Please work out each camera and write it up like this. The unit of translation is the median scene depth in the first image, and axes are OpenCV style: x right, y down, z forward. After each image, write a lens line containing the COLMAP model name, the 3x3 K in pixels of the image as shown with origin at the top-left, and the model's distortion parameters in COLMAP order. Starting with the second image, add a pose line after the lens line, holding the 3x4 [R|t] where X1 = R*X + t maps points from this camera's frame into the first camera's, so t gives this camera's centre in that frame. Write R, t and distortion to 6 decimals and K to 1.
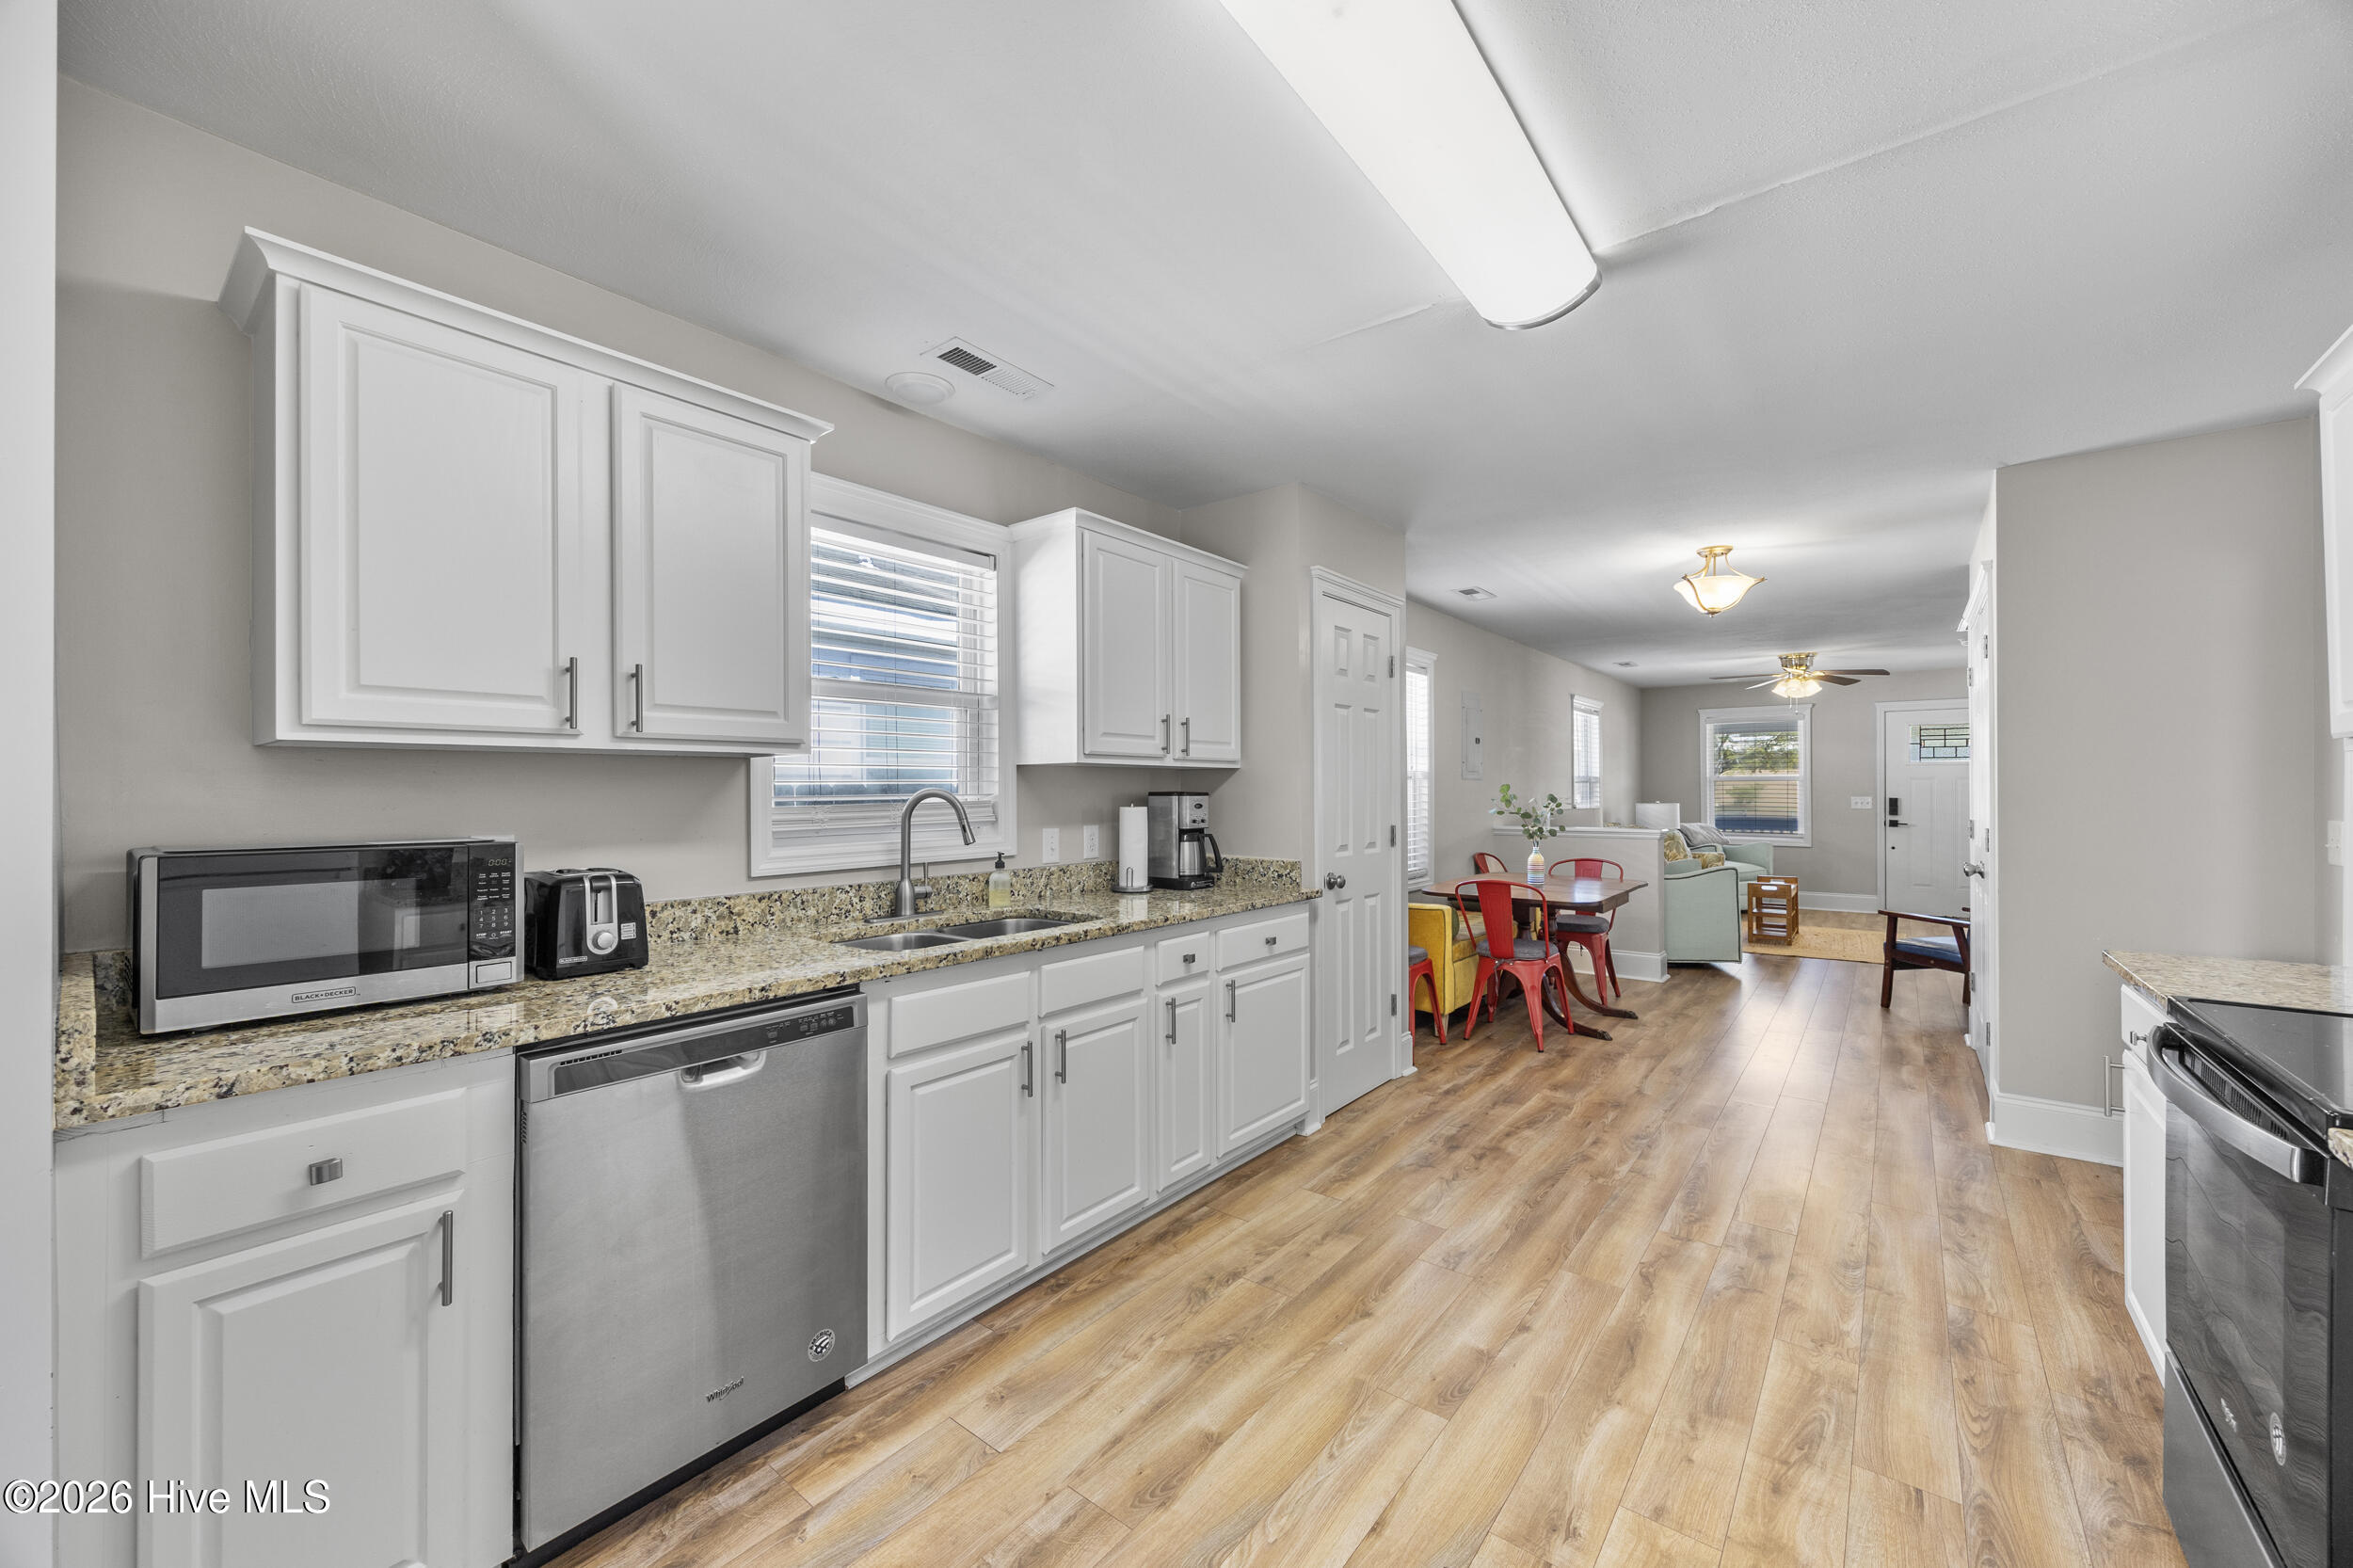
lens RADIAL K [[904.8, 0, 1174.0], [0, 904.8, 786.4], [0, 0, 1]] dist [-0.000886, -0.000024]
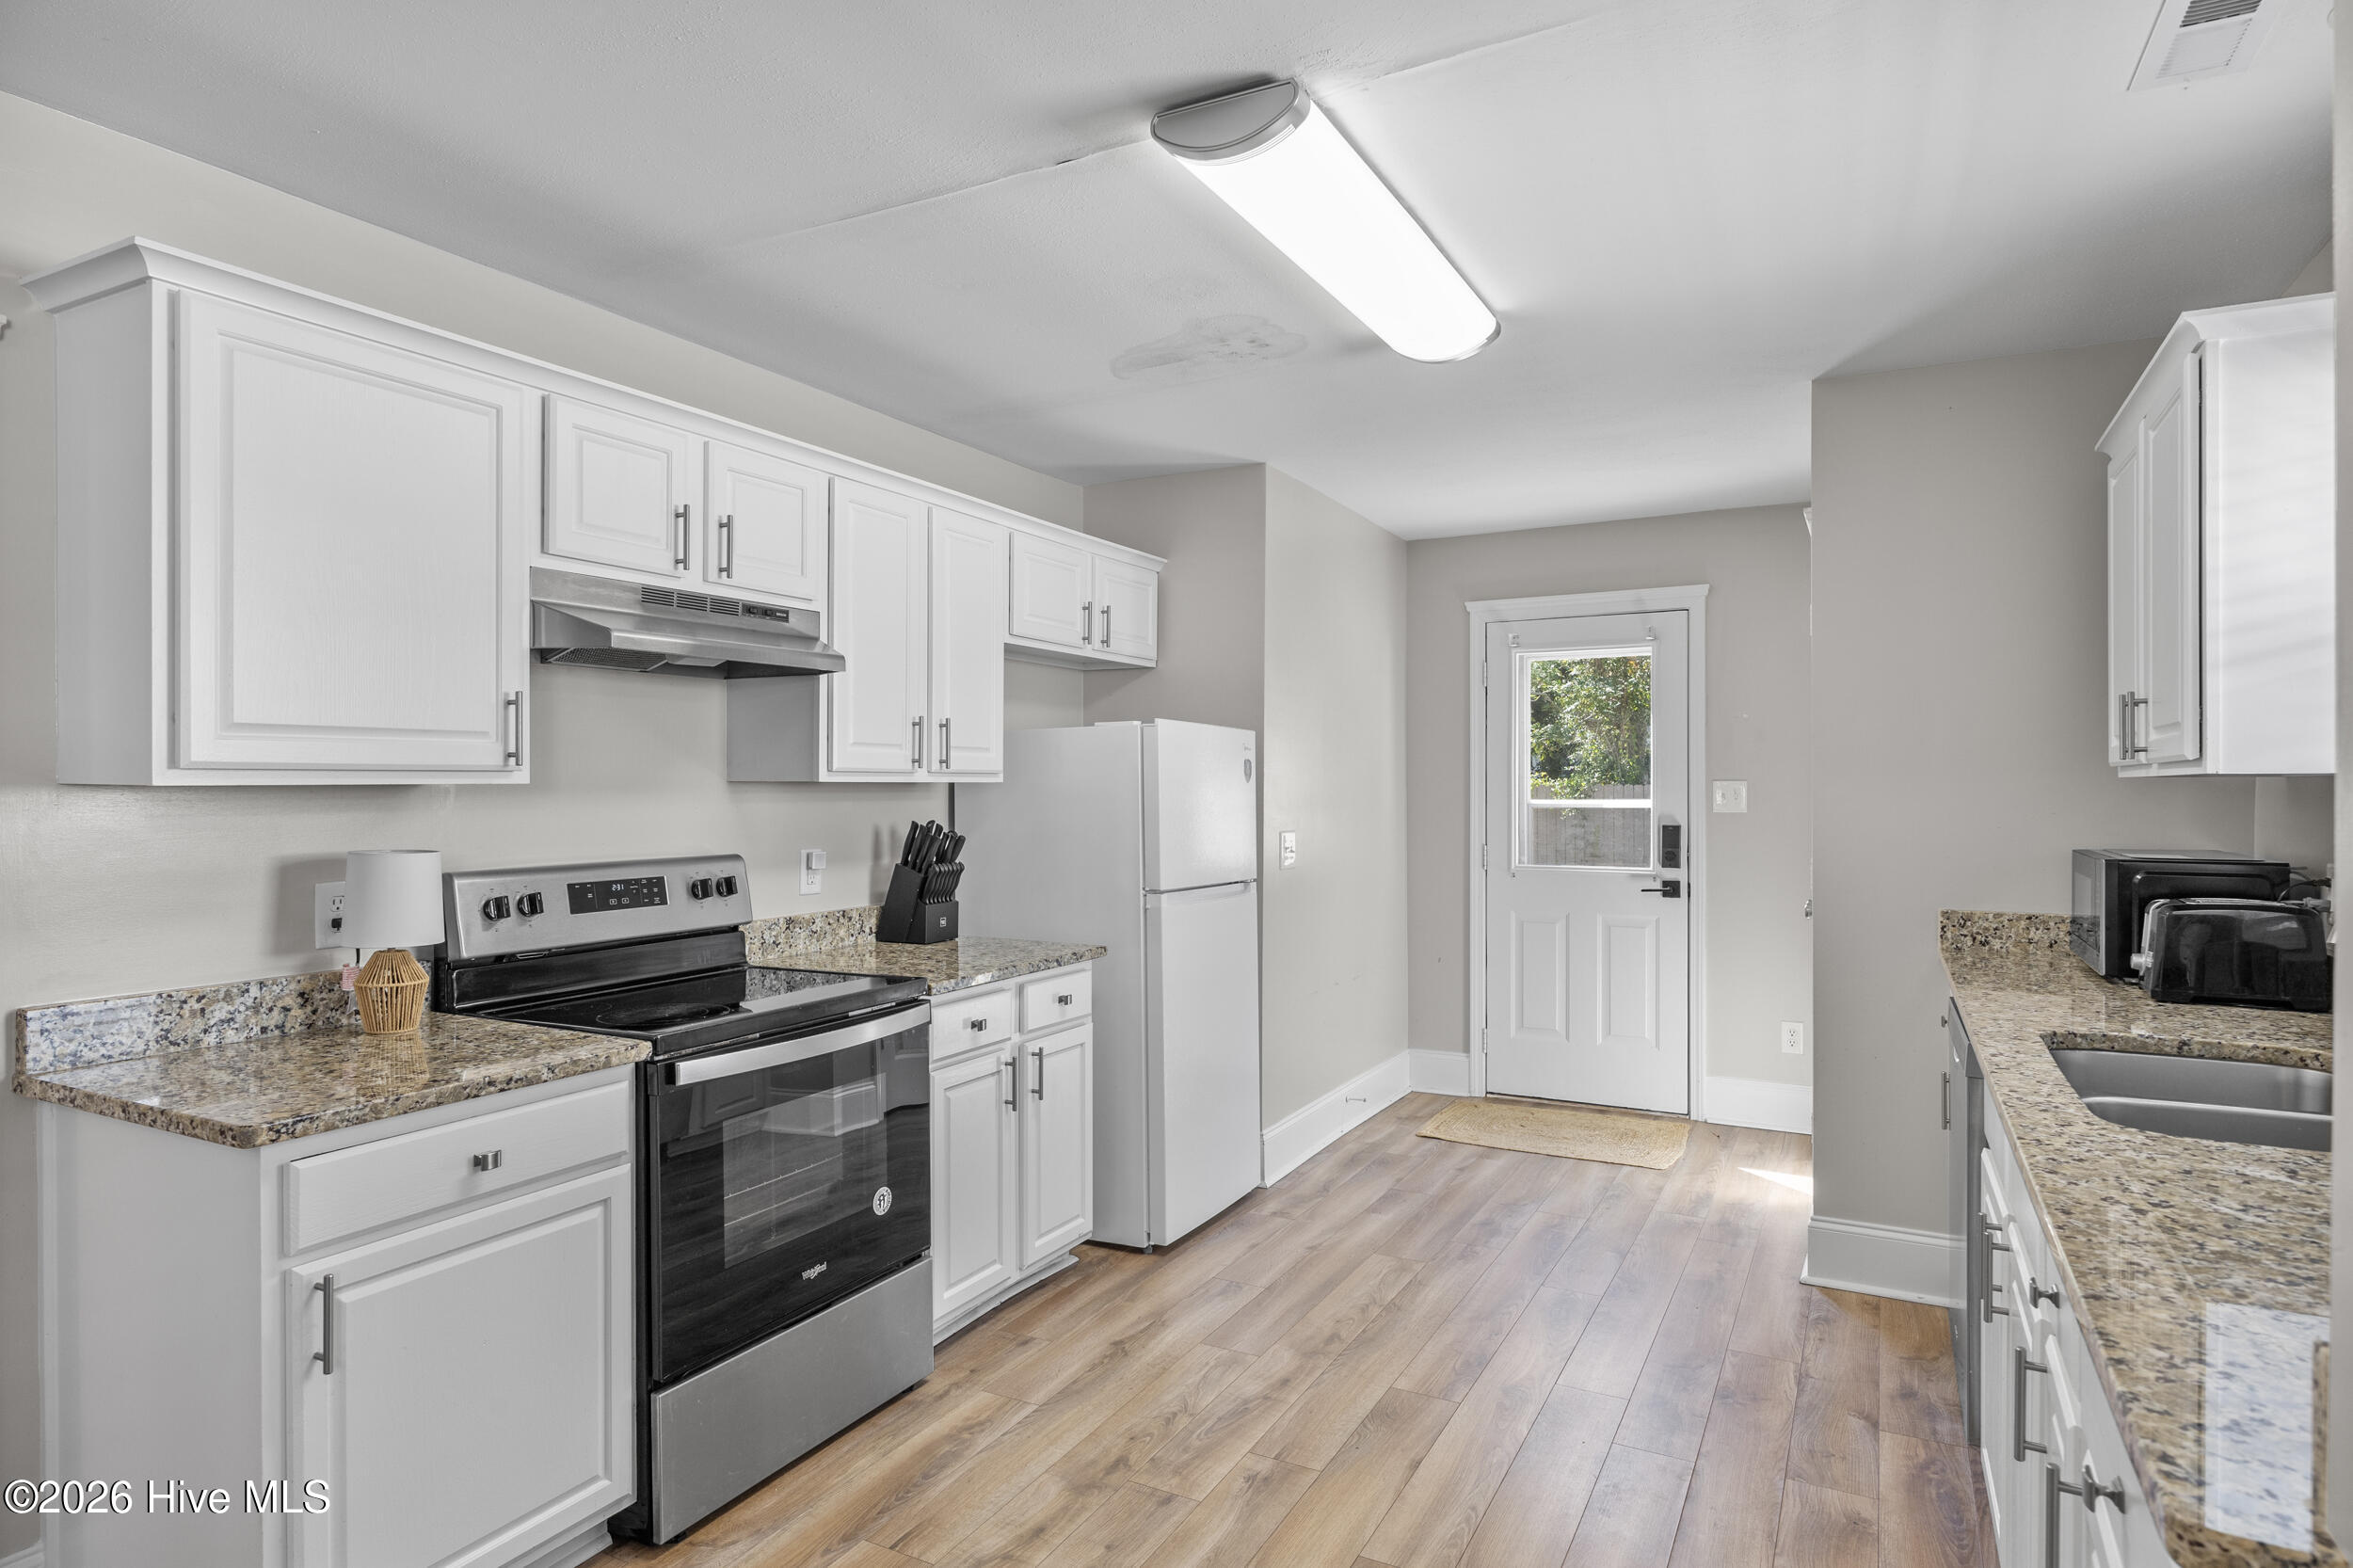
lens RADIAL K [[1295.9, 0, 1174.7], [0, 1295.9, 790.3], [0, 0, 1]] dist [0.004373, 0.000629]
pose [[-0.984449, 0.003474, -0.175636, 0.763850], [0.003660, 0.999993, -0.000734, -0.031863], [0.175632, -0.001365, -0.984455, 2.416227]]
